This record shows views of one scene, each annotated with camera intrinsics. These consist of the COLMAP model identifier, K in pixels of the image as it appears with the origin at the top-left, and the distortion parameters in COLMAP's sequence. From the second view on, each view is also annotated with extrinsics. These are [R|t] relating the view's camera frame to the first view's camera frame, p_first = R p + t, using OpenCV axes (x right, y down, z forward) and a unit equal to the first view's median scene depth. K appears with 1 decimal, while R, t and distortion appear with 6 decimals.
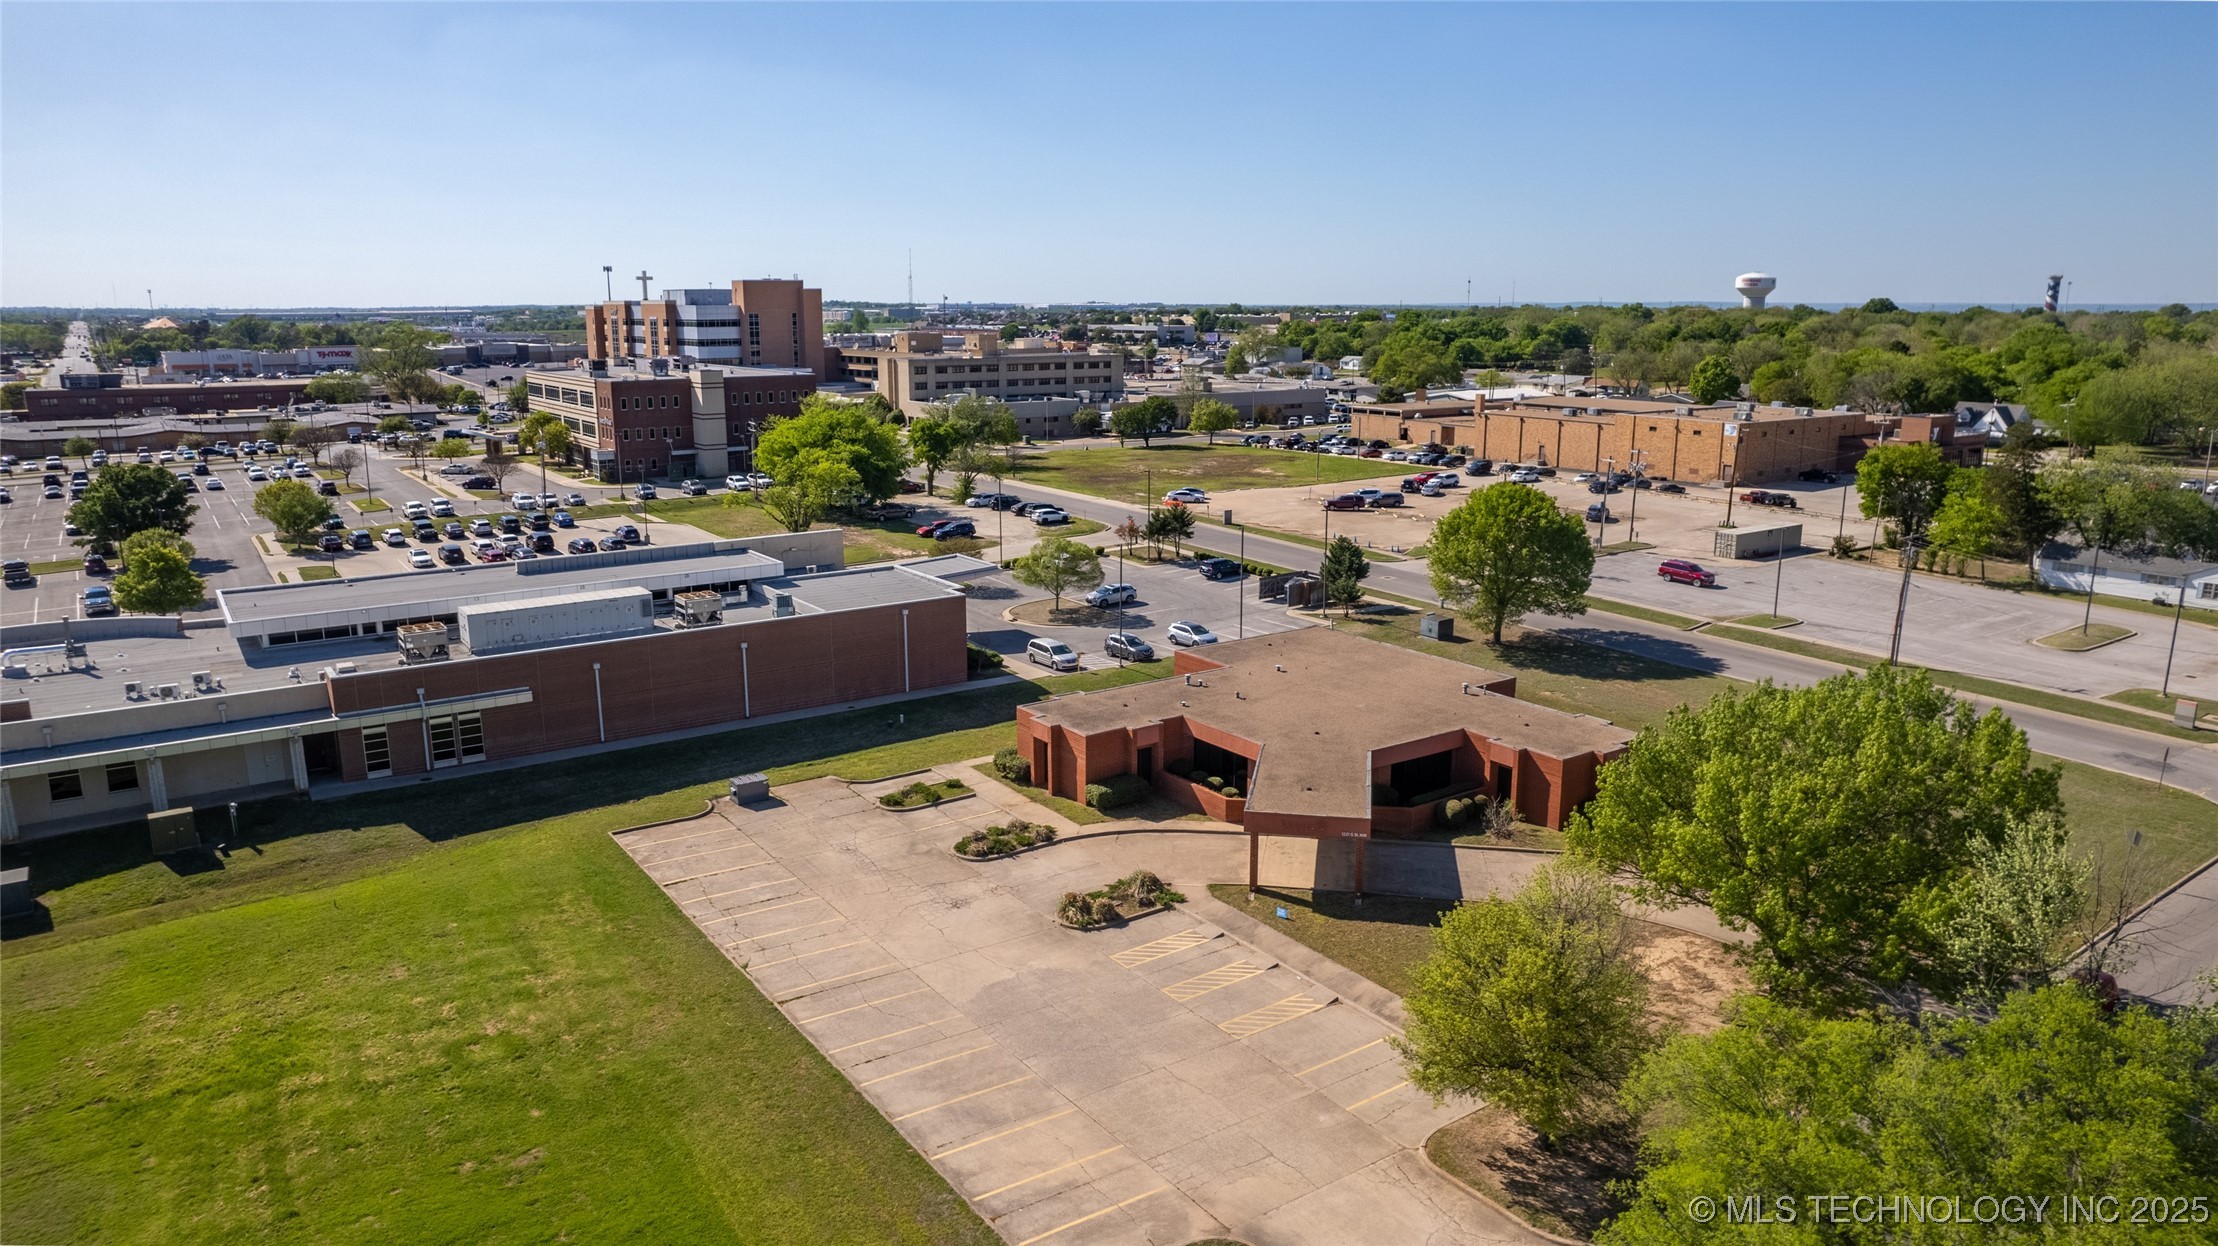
lens RADIAL K [[1409.5, 0, 1094.8], [0, 1409.5, 622.5], [0, 0, 1]] dist [-0.060233, 0.035975]
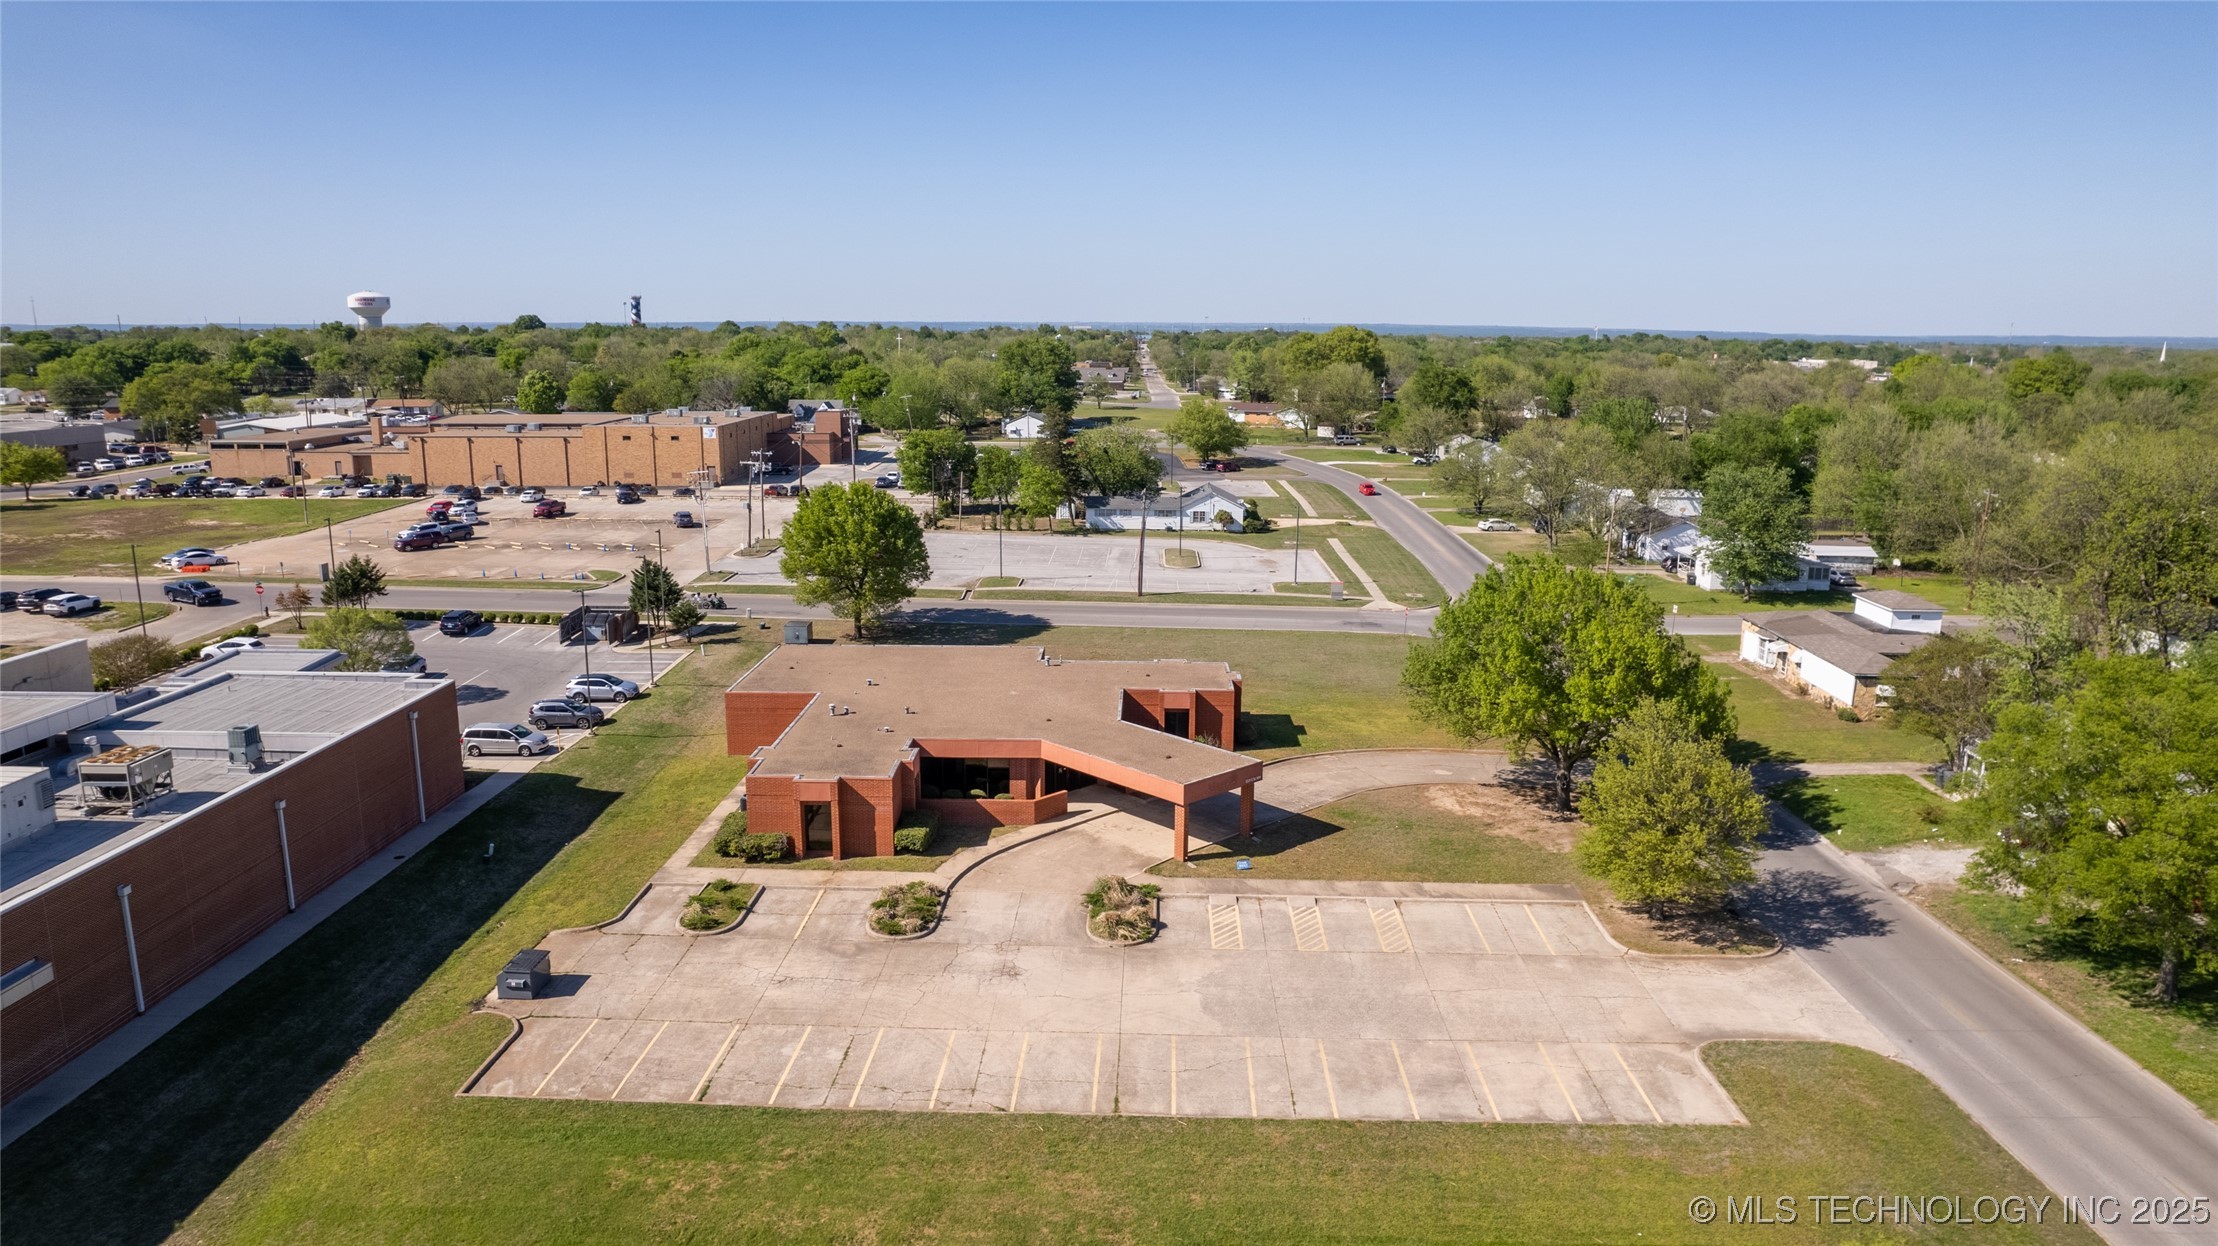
lens RADIAL K [[1409.5, 0, 1094.8], [0, 1409.5, 622.5], [0, 0, 1]] dist [-0.060233, 0.035975]
pose [[0.602504, -0.161611, 0.781582, -0.579302], [0.172327, 0.982527, 0.070319, -0.054433], [-0.779290, 0.092320, 0.619826, 0.317517]]
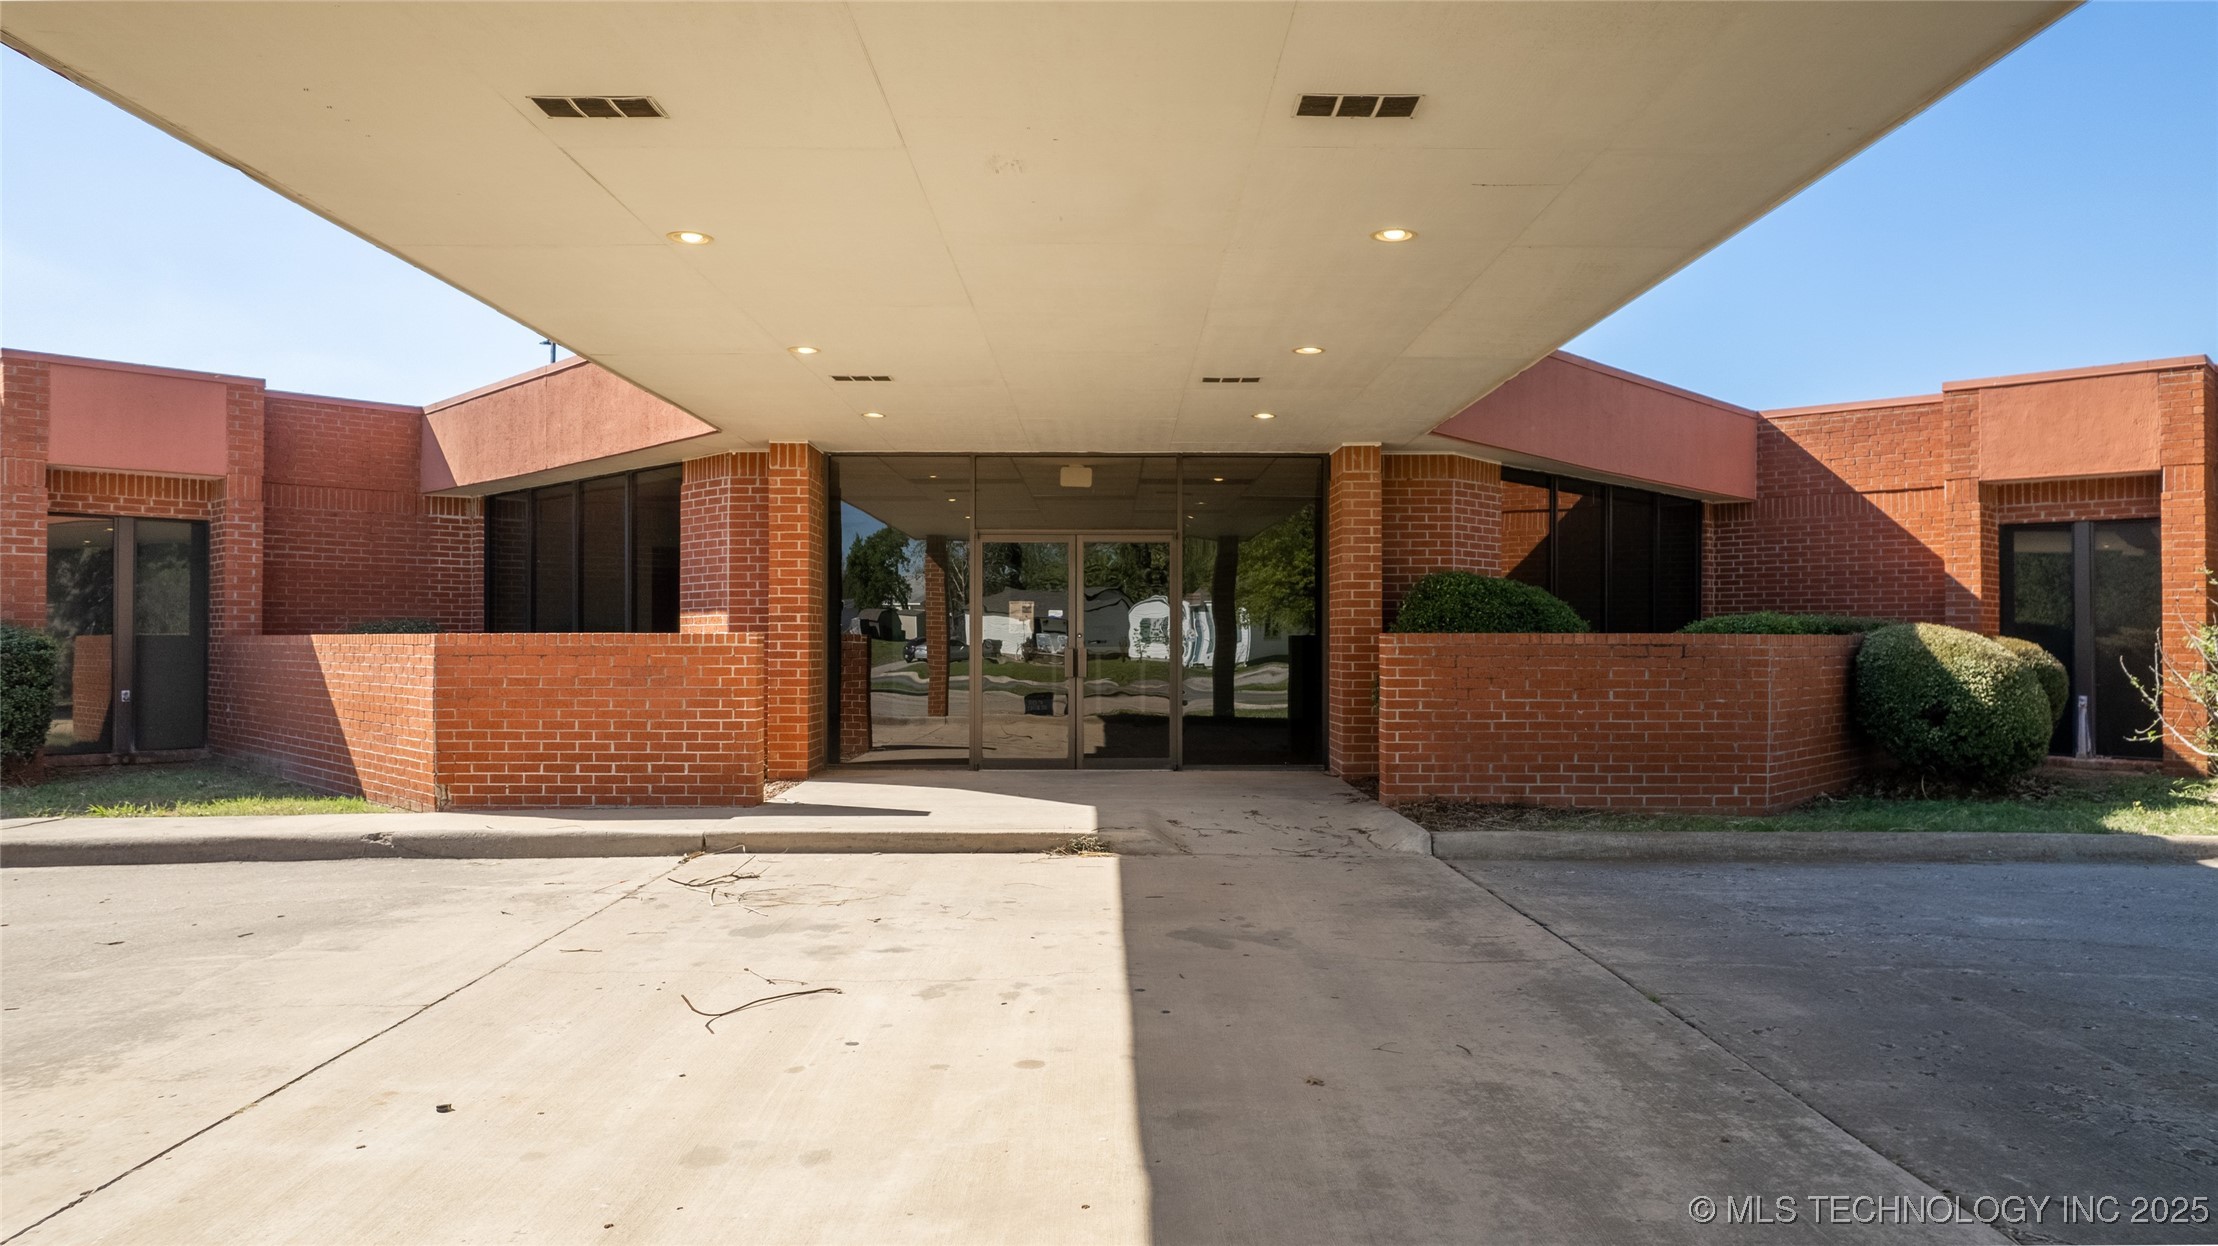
lens RADIAL K [[1409.5, 0, 1094.8], [0, 1409.5, 622.5], [0, 0, 1]] dist [-0.060233, 0.035975]
pose [[0.979526, 0.003386, 0.201291, 0.116817], [0.041319, 0.975192, -0.217472, 0.143256], [-0.197033, 0.221336, 0.955085, 0.791479]]
